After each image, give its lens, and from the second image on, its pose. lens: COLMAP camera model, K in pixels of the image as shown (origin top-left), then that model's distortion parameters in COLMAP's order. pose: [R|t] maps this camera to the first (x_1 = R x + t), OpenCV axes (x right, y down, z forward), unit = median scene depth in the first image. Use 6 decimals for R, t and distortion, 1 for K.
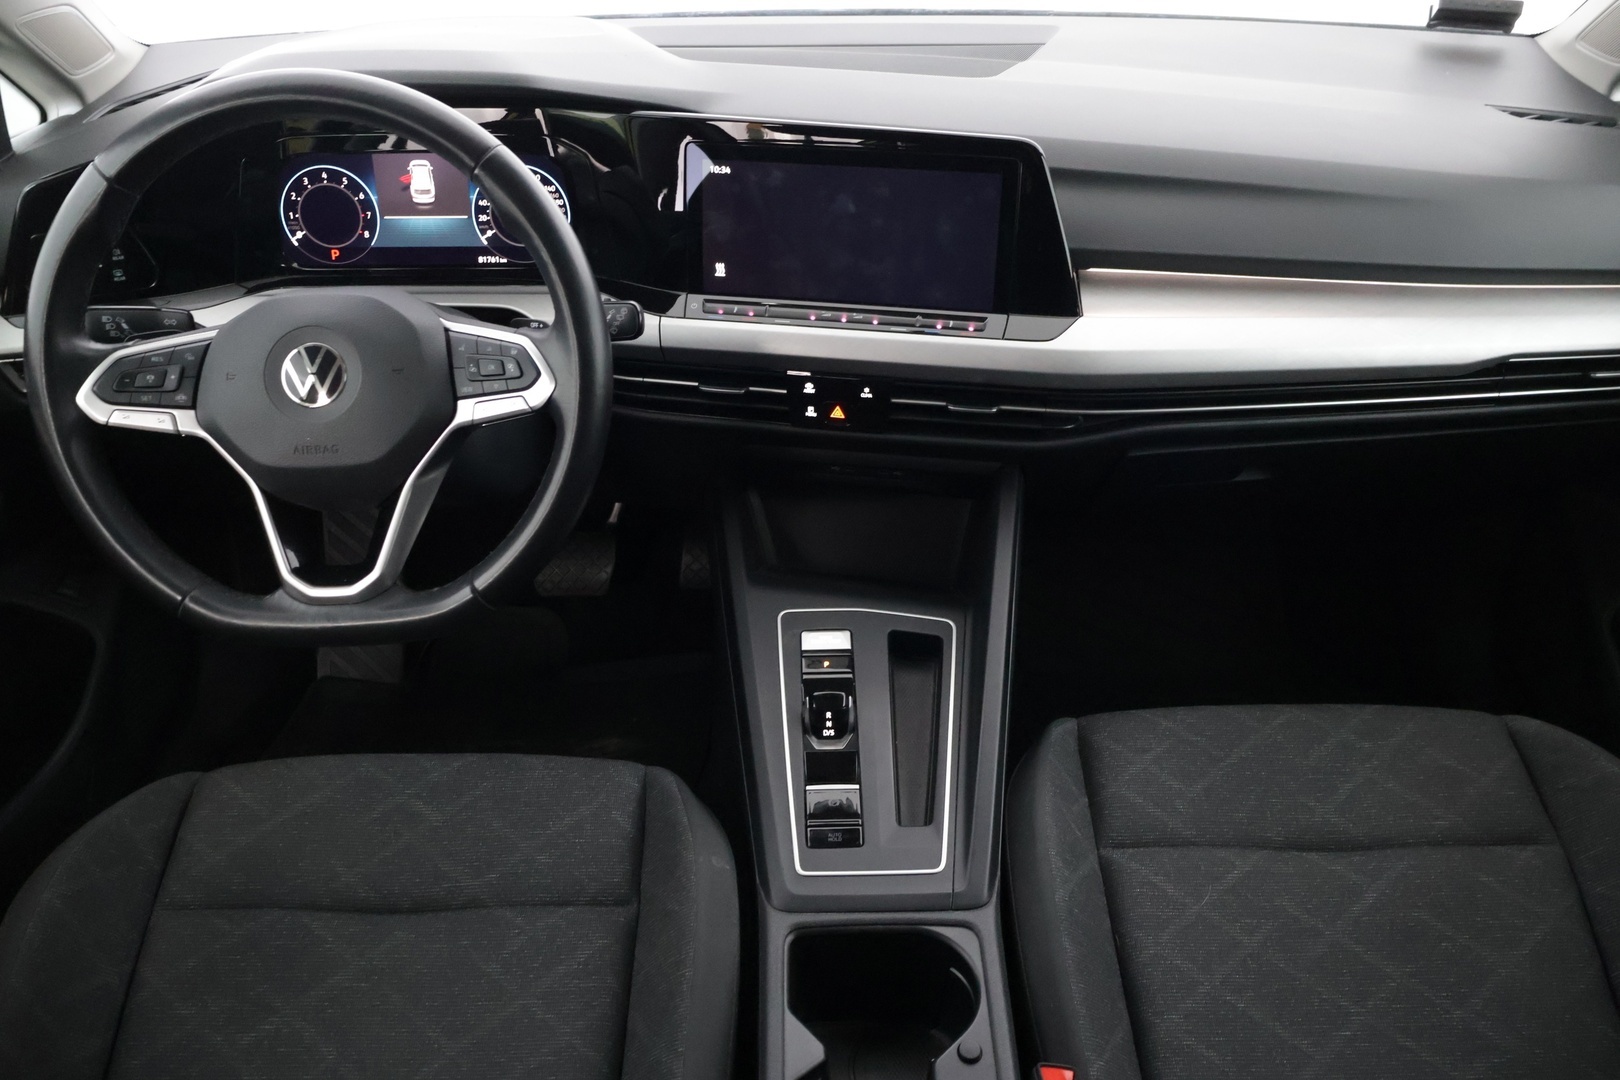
lens RADIAL K [[1335.1, 0, 807.5], [0, 1335.1, 530.3], [0, 0, 1]] dist [-0.008212, 0.000186]
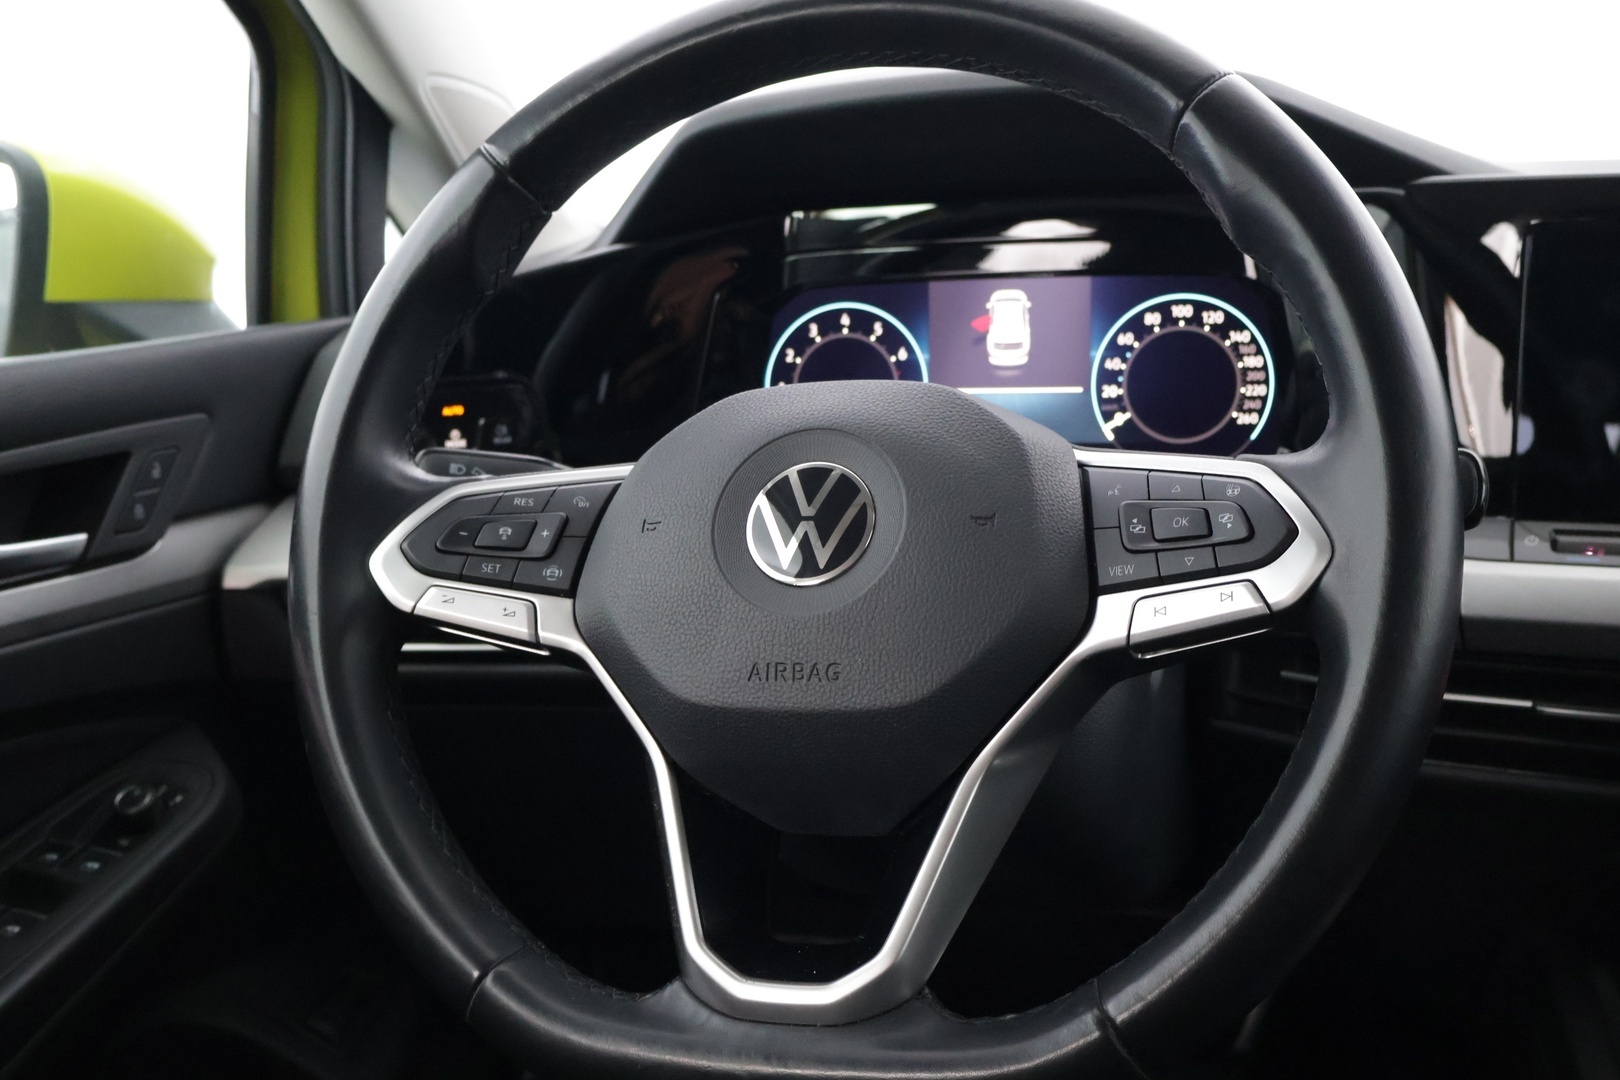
lens RADIAL K [[1752.5, 0, 810.0], [0, 1752.5, 540.0], [0, 0, 1]] dist [-0.006759, -0.008817]
pose [[0.949583, 0.021058, -0.312808, -0.167854], [-0.126819, 0.938270, -0.321818, 0.090971], [0.286721, 0.345262, 0.893636, 0.425982]]
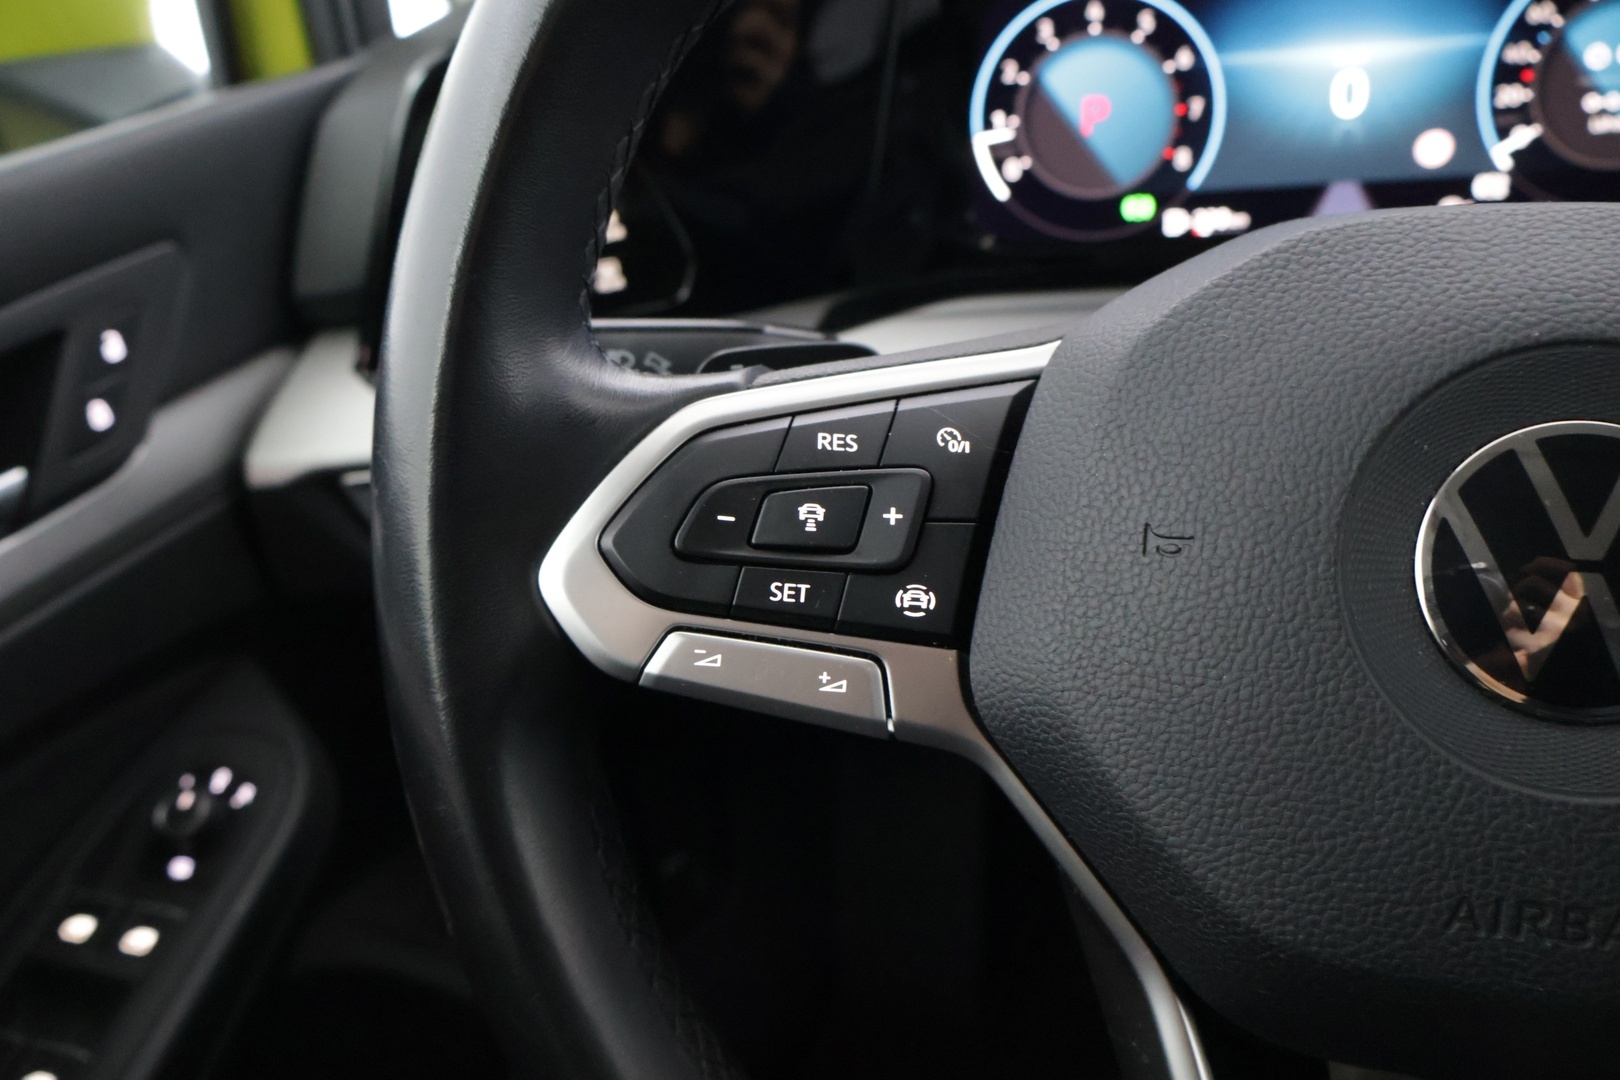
lens RADIAL K [[1335.1, 0, 807.5], [0, 1335.1, 530.3], [0, 0, 1]] dist [-0.008212, 0.000186]
pose [[0.962726, 0.080878, -0.258102, -0.424258], [-0.094603, 0.994663, -0.041184, -0.099964], [0.253393, 0.064066, 0.965240, 0.747089]]
